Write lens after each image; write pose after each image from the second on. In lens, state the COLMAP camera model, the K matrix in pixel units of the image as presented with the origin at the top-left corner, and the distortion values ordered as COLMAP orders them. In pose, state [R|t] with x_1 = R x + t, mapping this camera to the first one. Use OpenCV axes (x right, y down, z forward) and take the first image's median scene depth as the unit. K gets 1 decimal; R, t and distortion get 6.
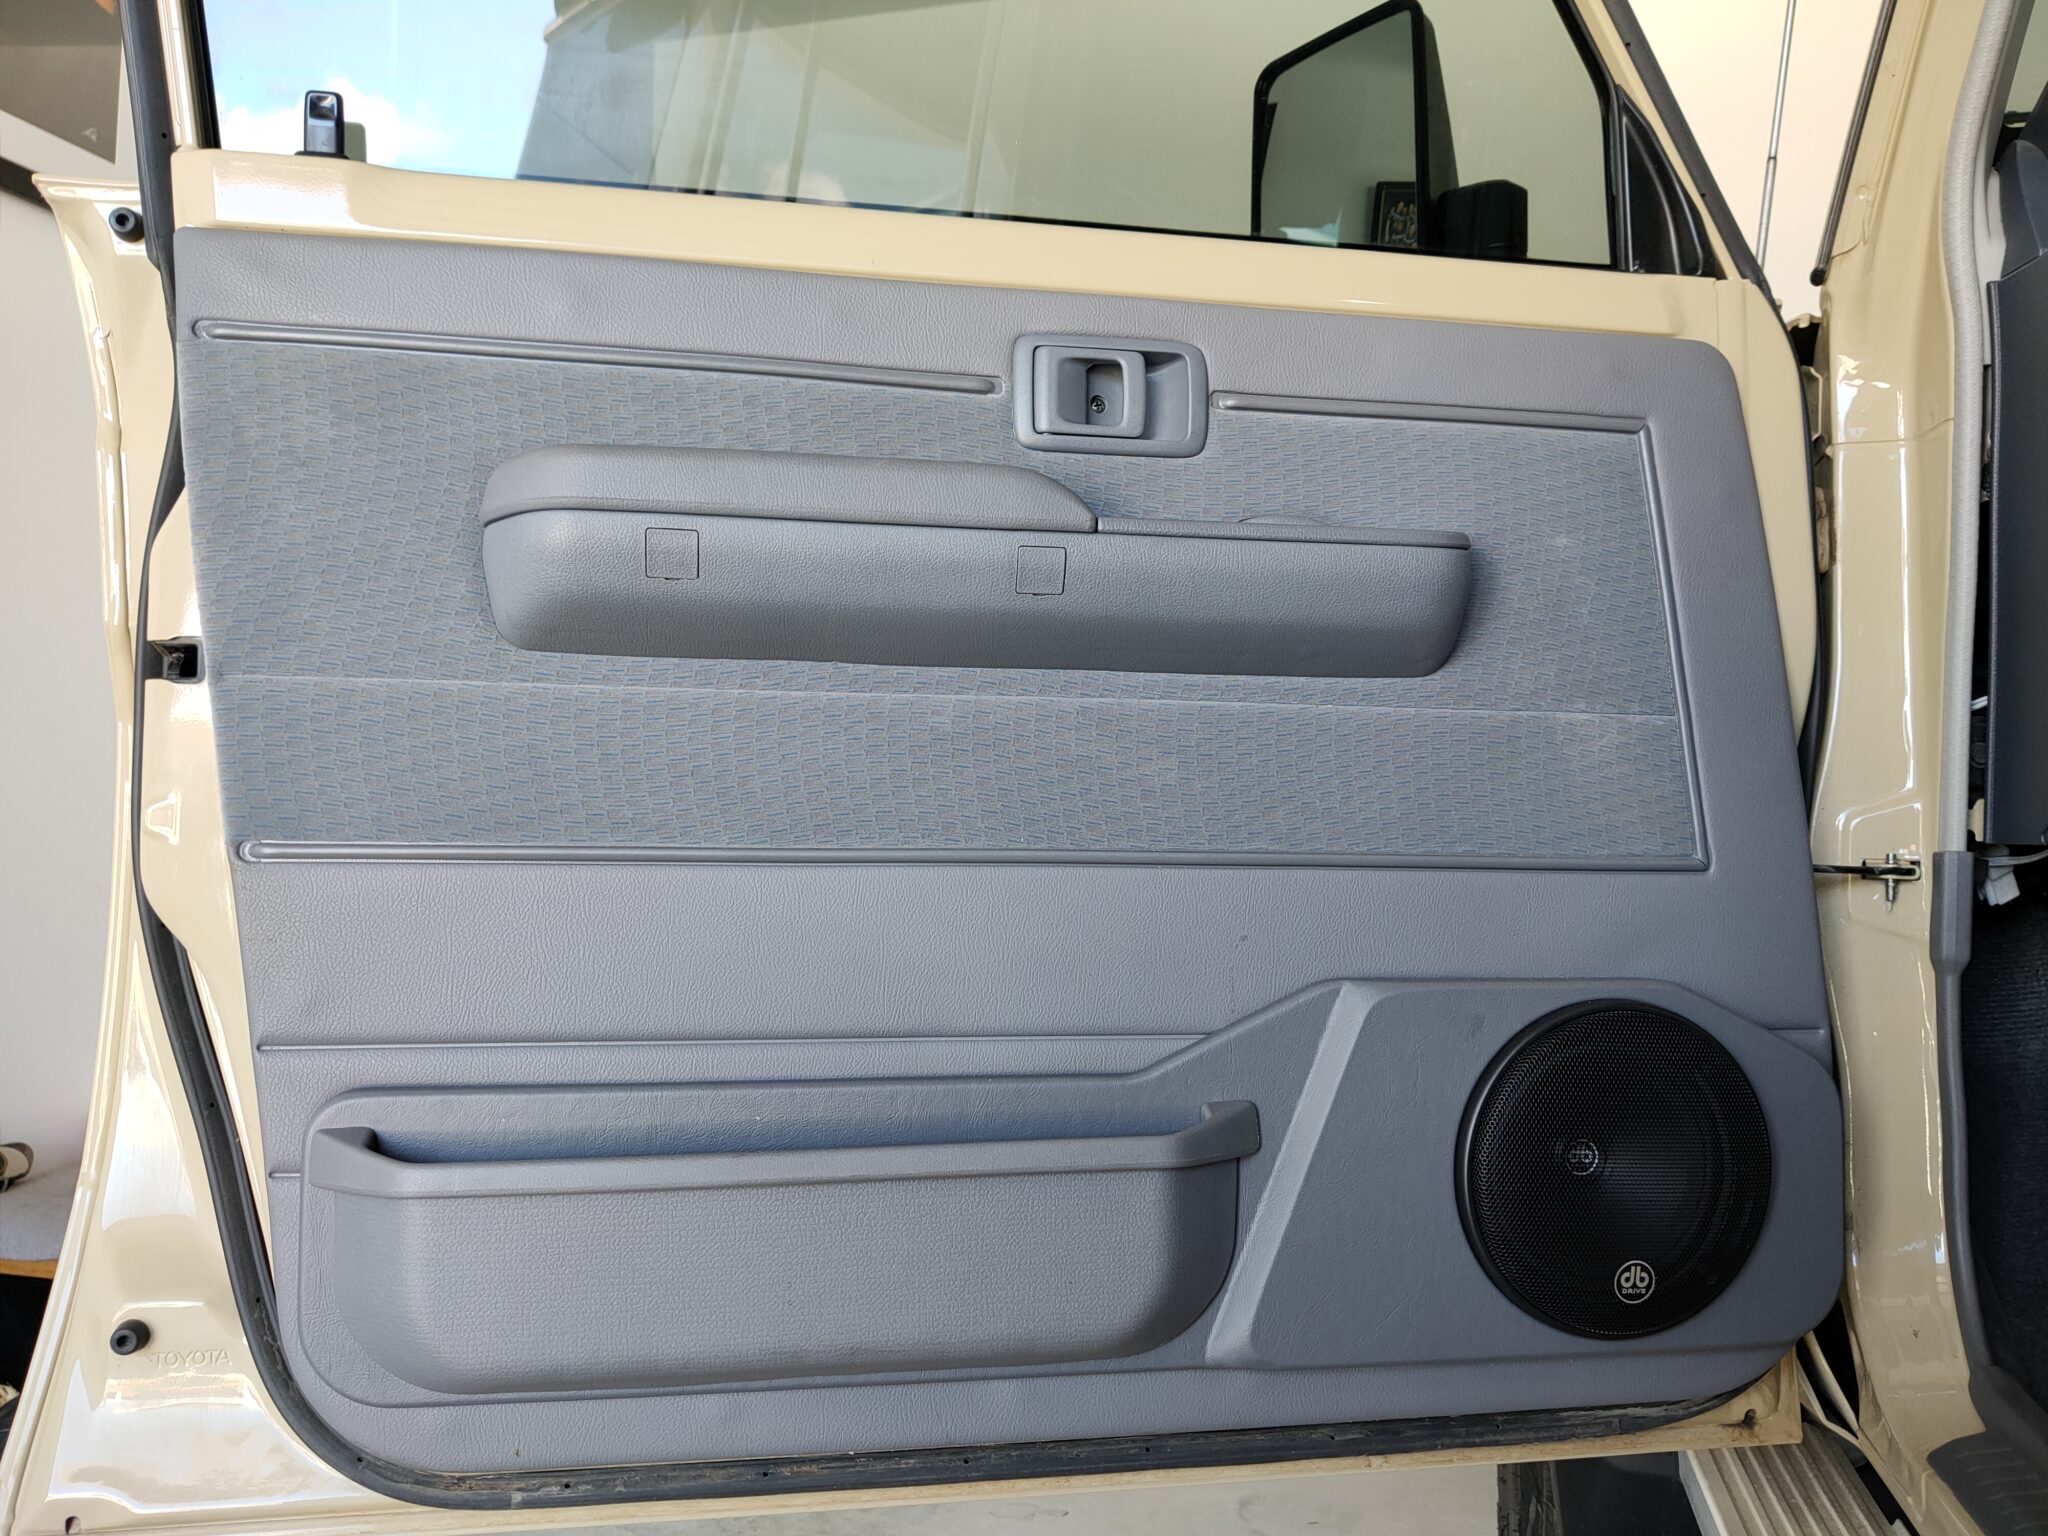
lens RADIAL K [[1654.2, 0, 1032.3], [0, 1654.2, 773.0], [0, 0, 1]] dist [0.008861, -0.051405]
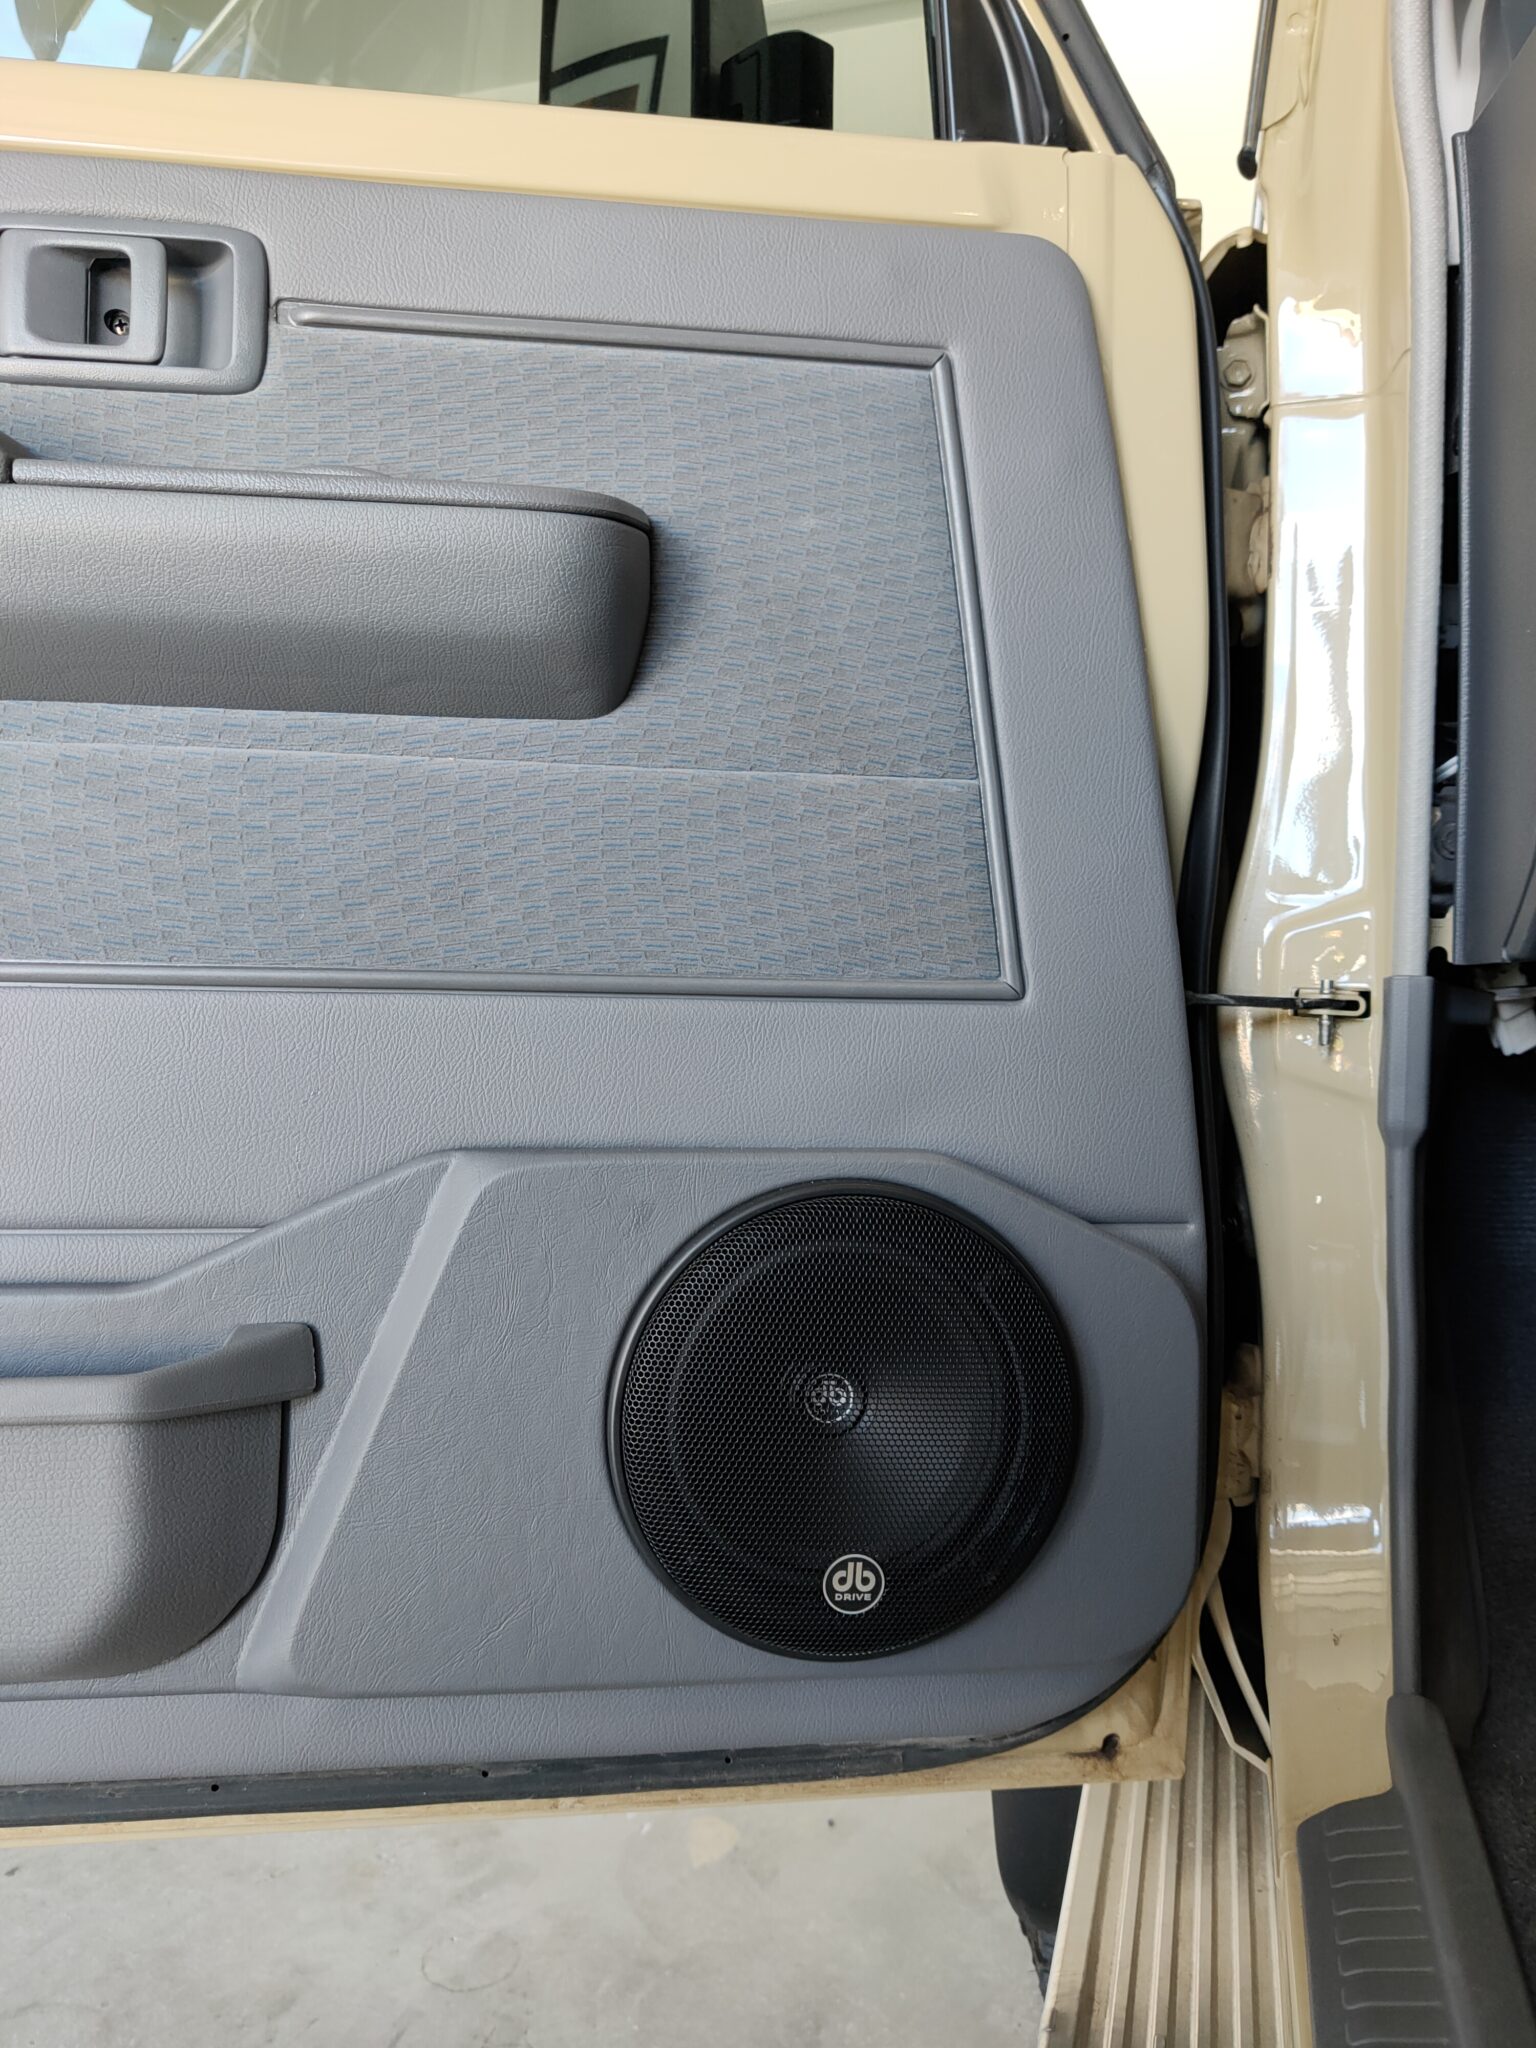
lens RADIAL K [[1607.2, 0, 768.6], [0, 1607.2, 1032.6], [0, 0, 1]] dist [0.059614, -0.117537]
pose [[0.999130, 0.003990, -0.041505, 0.334112], [-0.001583, 0.998323, 0.057859, 0.034049], [0.041667, -0.057743, 0.997462, 0.311833]]
